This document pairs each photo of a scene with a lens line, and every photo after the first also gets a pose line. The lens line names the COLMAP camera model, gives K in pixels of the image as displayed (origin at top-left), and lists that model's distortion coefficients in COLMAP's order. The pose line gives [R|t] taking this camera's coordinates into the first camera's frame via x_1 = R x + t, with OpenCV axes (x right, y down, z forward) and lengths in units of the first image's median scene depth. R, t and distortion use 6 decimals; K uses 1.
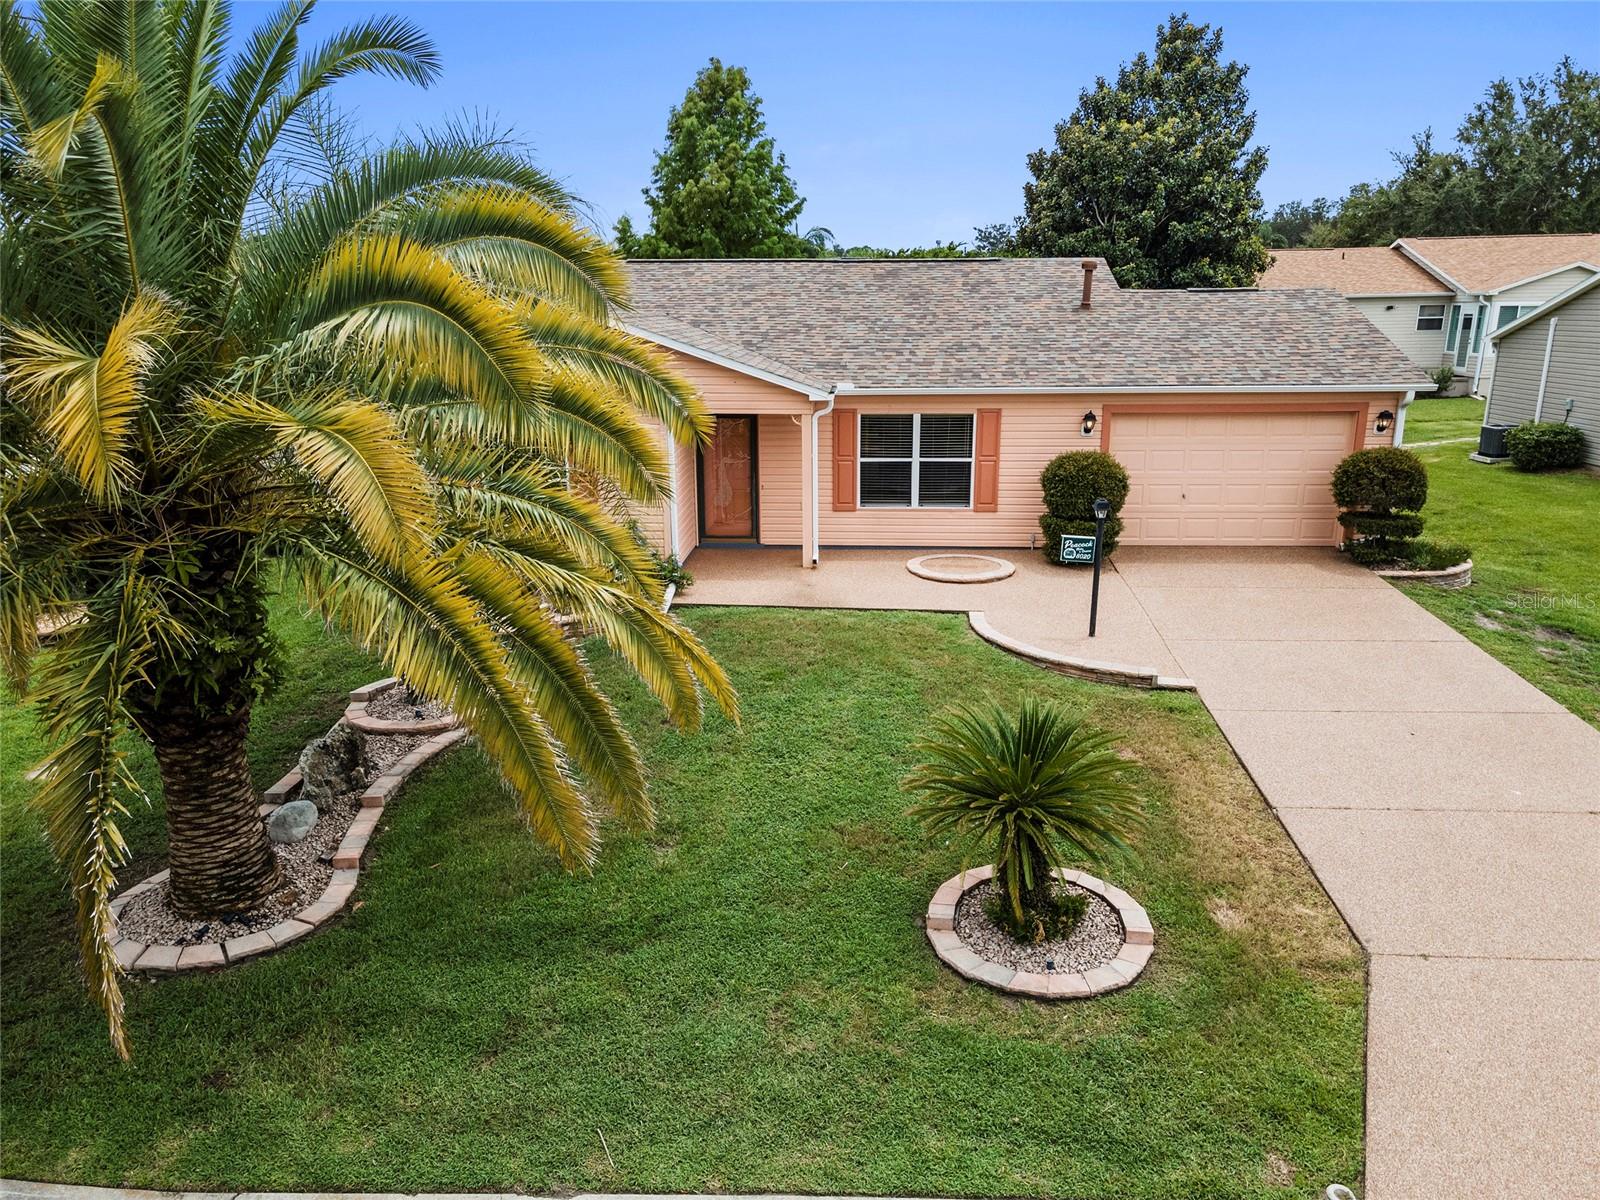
lens RADIAL K [[1164.9, 0, 806.7], [0, 1164.9, 605.1], [0, 0, 1]] dist [0.050762, -0.002941]
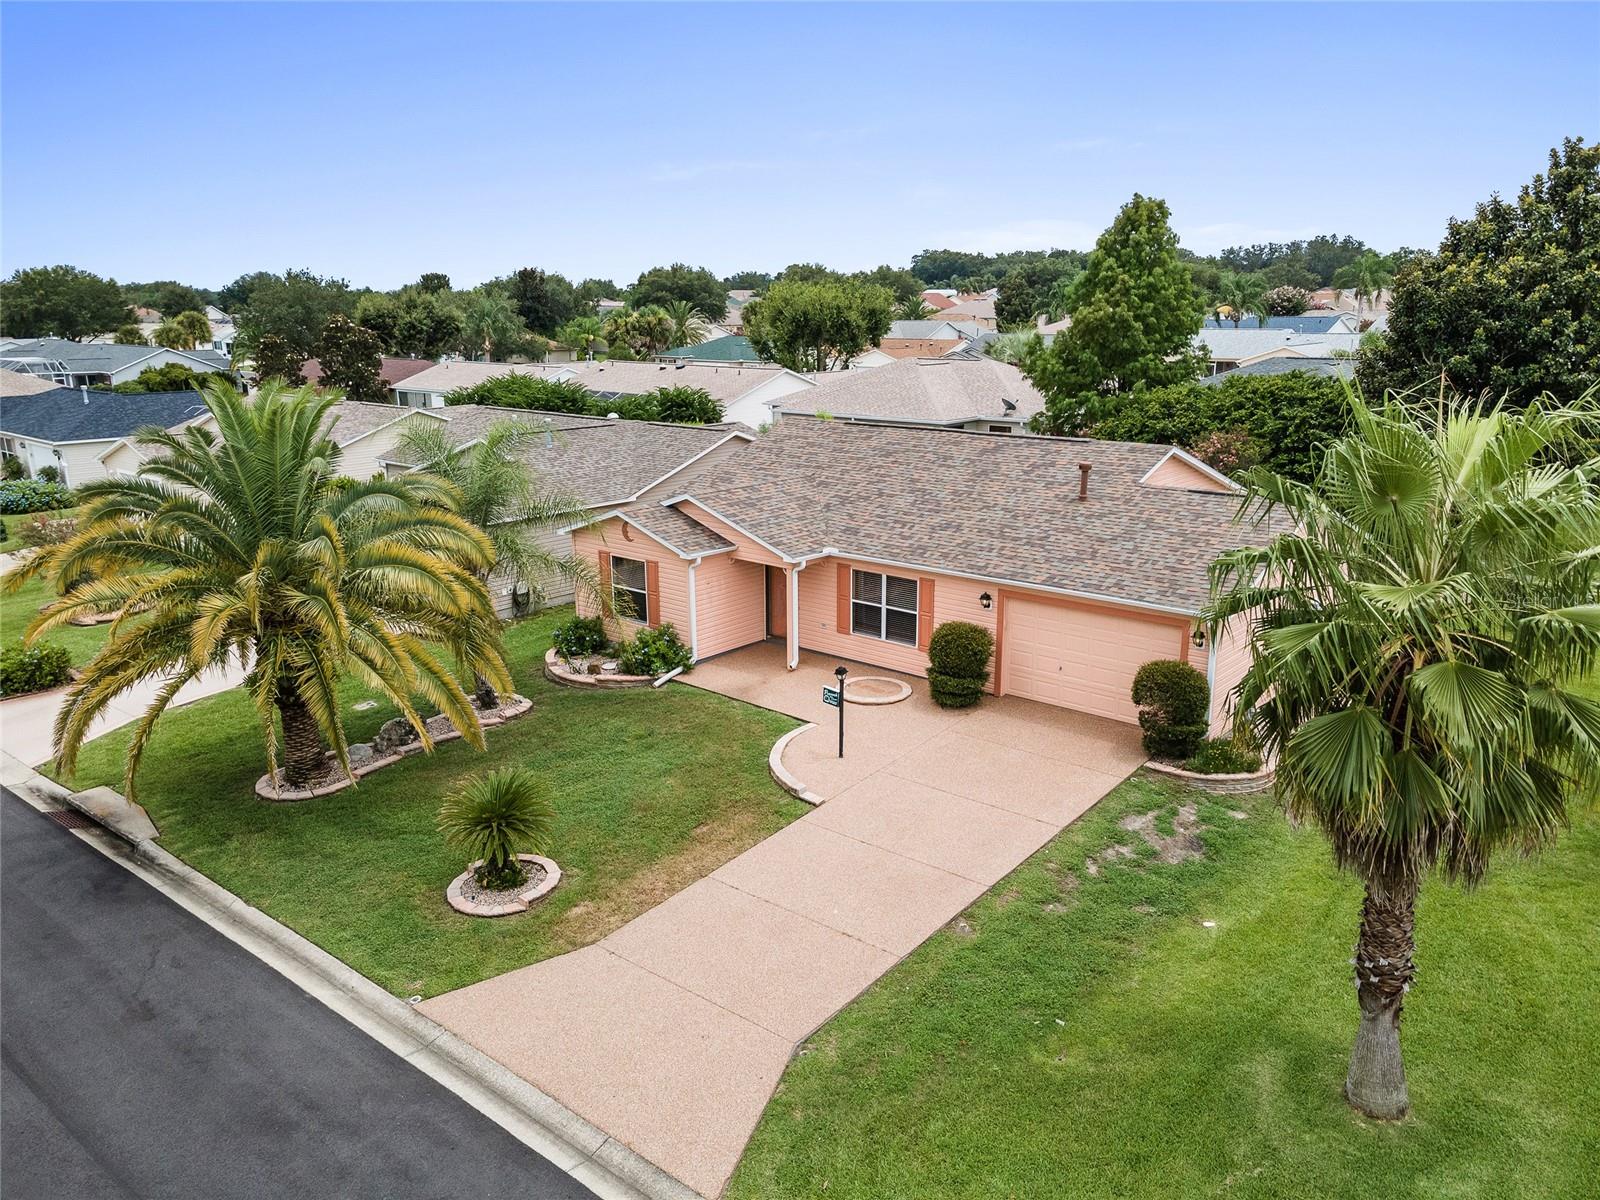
lens RADIAL K [[1164.9, 0, 806.7], [0, 1164.9, 605.1], [0, 0, 1]] dist [0.050762, -0.002941]
pose [[0.792884, 0.152141, -0.590075, 0.839879], [-0.149875, 0.987275, 0.053165, -0.187086], [0.590654, 0.046284, 0.805596, -0.163326]]
